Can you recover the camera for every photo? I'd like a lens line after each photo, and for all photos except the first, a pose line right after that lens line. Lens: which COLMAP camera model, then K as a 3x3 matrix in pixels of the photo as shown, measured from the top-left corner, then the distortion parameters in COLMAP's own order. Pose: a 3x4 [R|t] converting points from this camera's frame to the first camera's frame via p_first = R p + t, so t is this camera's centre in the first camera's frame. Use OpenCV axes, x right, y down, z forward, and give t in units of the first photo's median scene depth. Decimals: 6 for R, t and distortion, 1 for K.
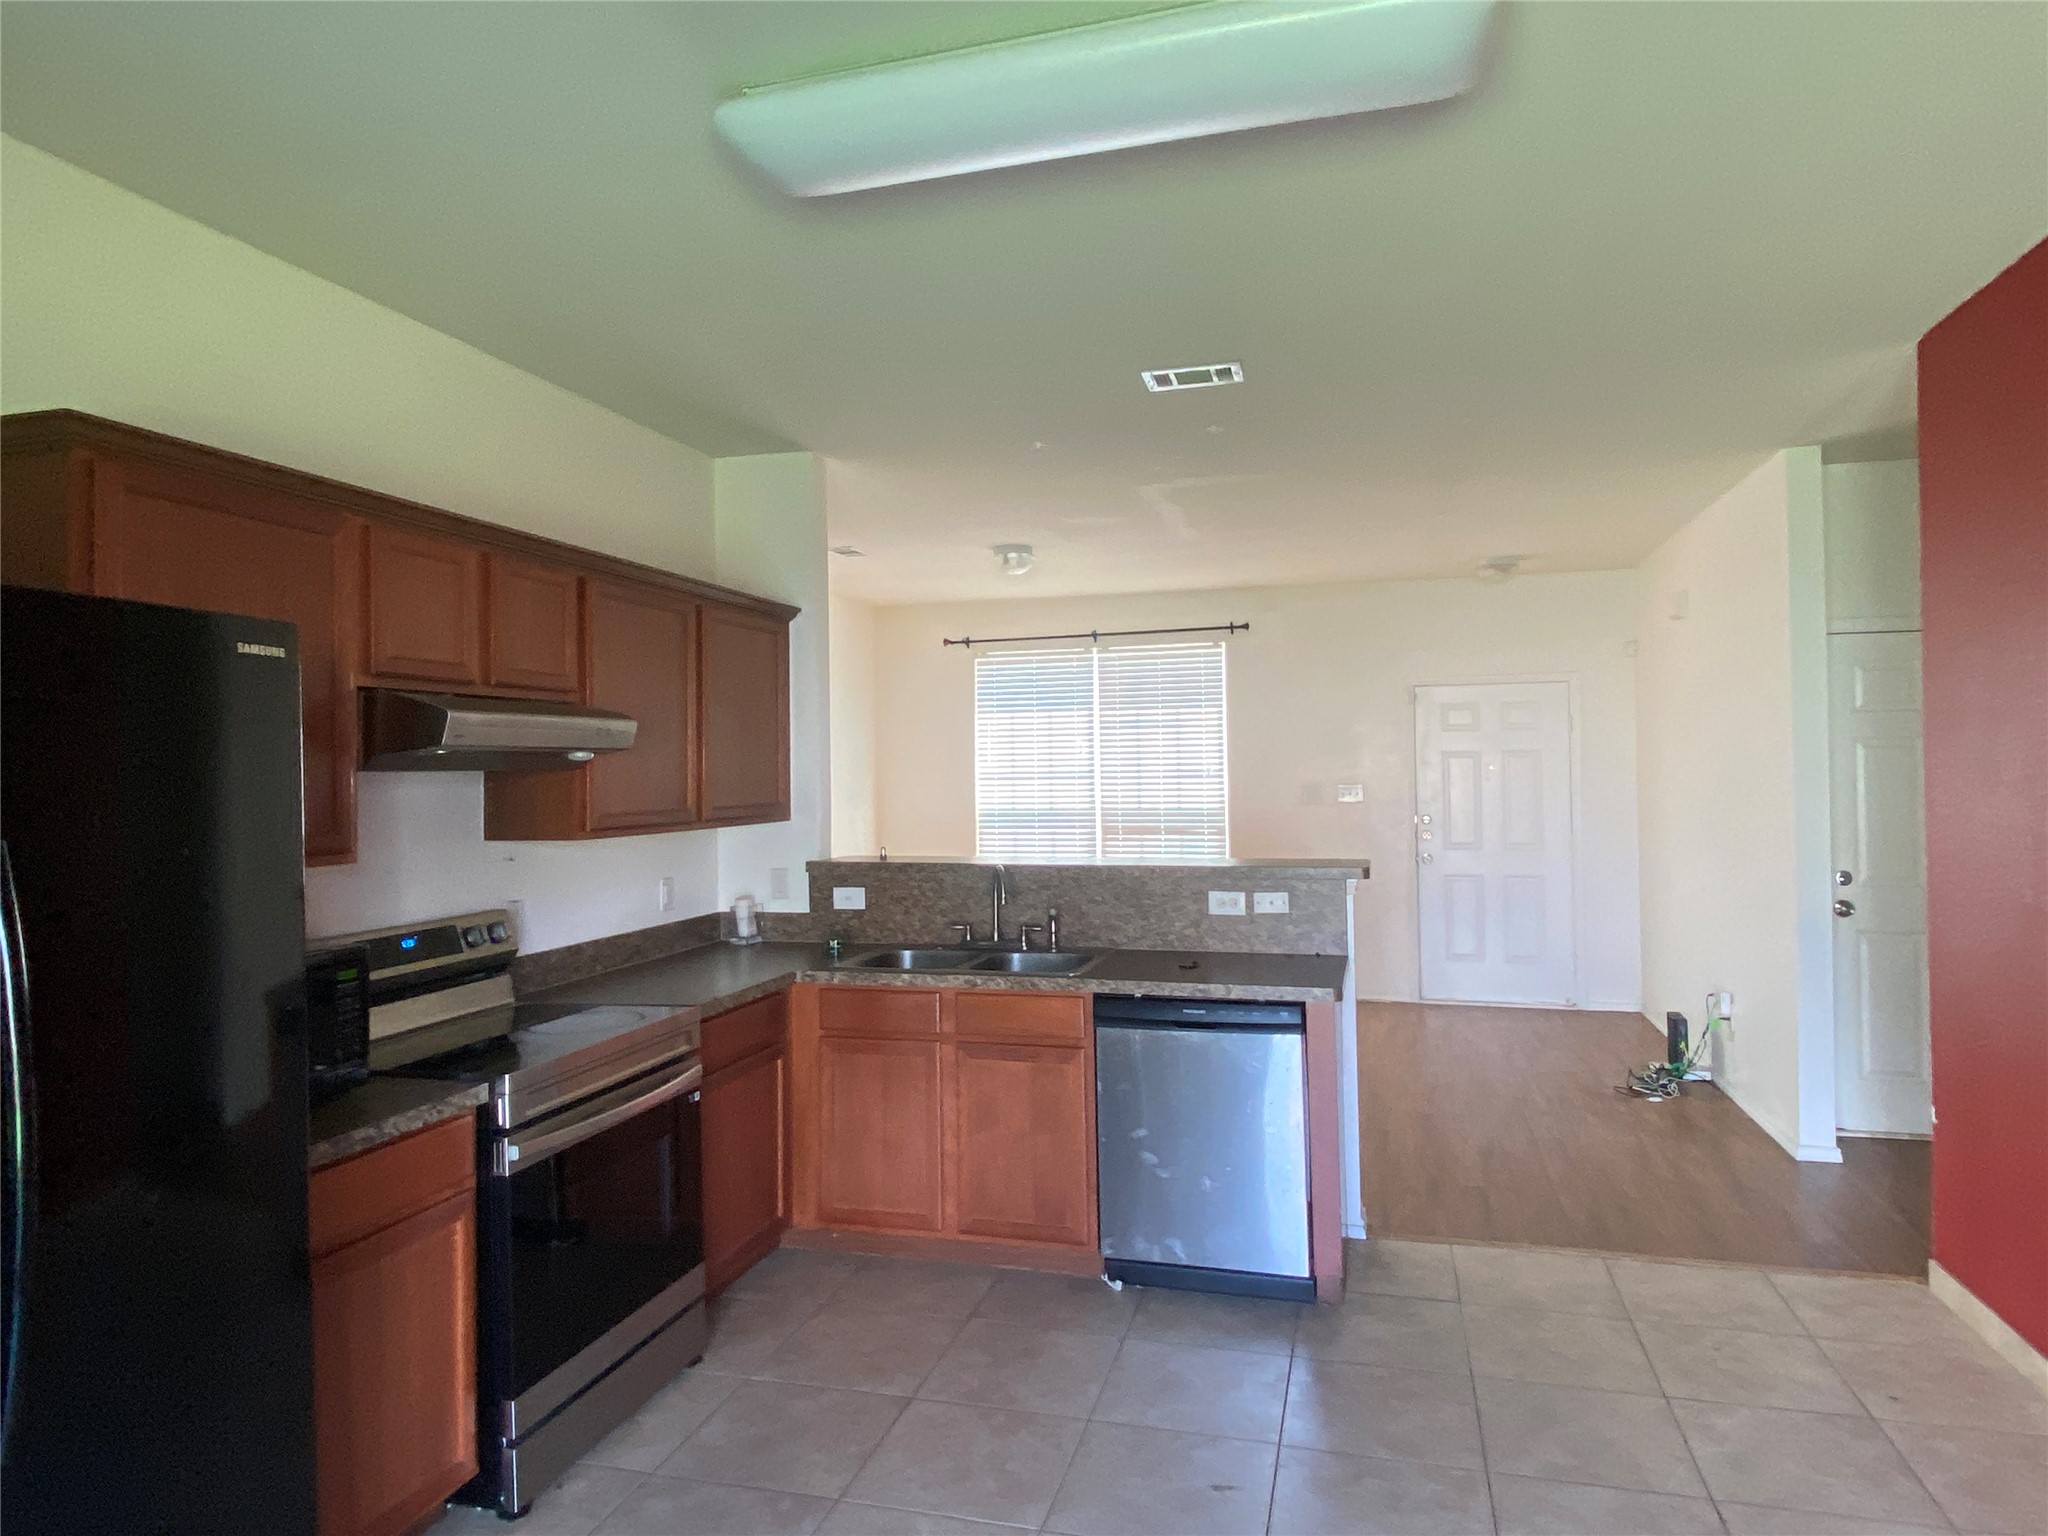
lens RADIAL K [[1221.7, 0, 1024.0], [0, 1221.7, 768.0], [0, 0, 1]] dist [-0.001014, -0.000104]
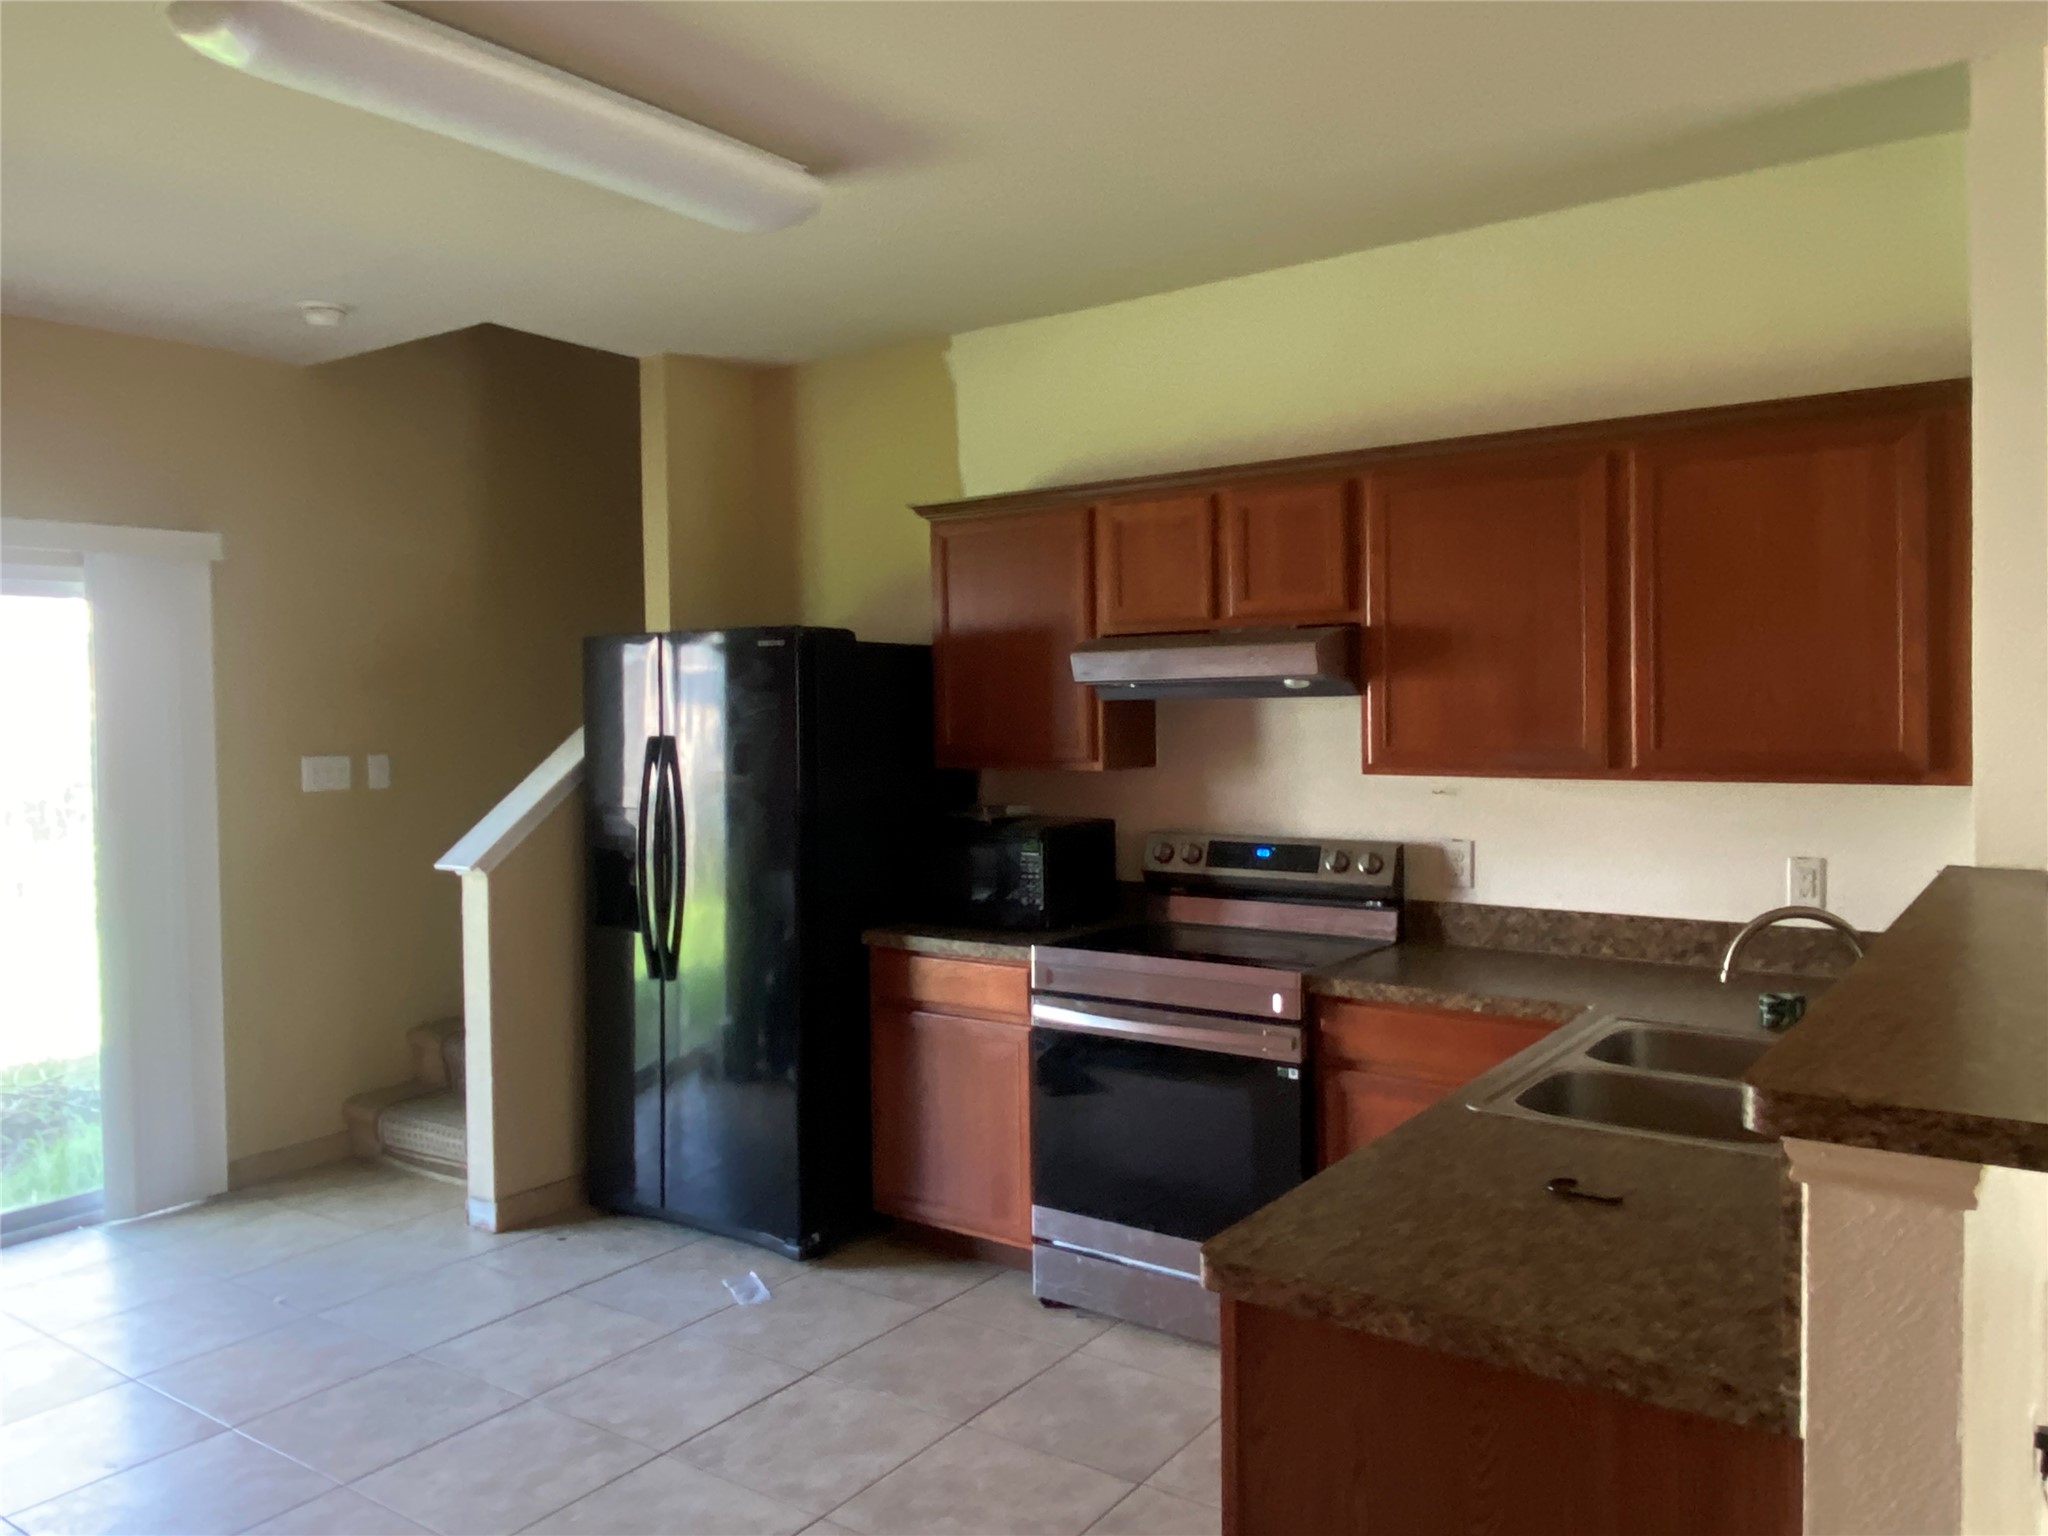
lens RADIAL K [[1476.5, 0, 1024.0], [0, 1476.5, 768.0], [0, 0, 1]] dist [0.000974, -0.000178]
pose [[-0.341035, 0.060982, -0.938070, 0.927143], [0.022879, 0.998136, 0.056569, -0.015495], [0.939772, -0.002170, -0.341795, 1.419143]]
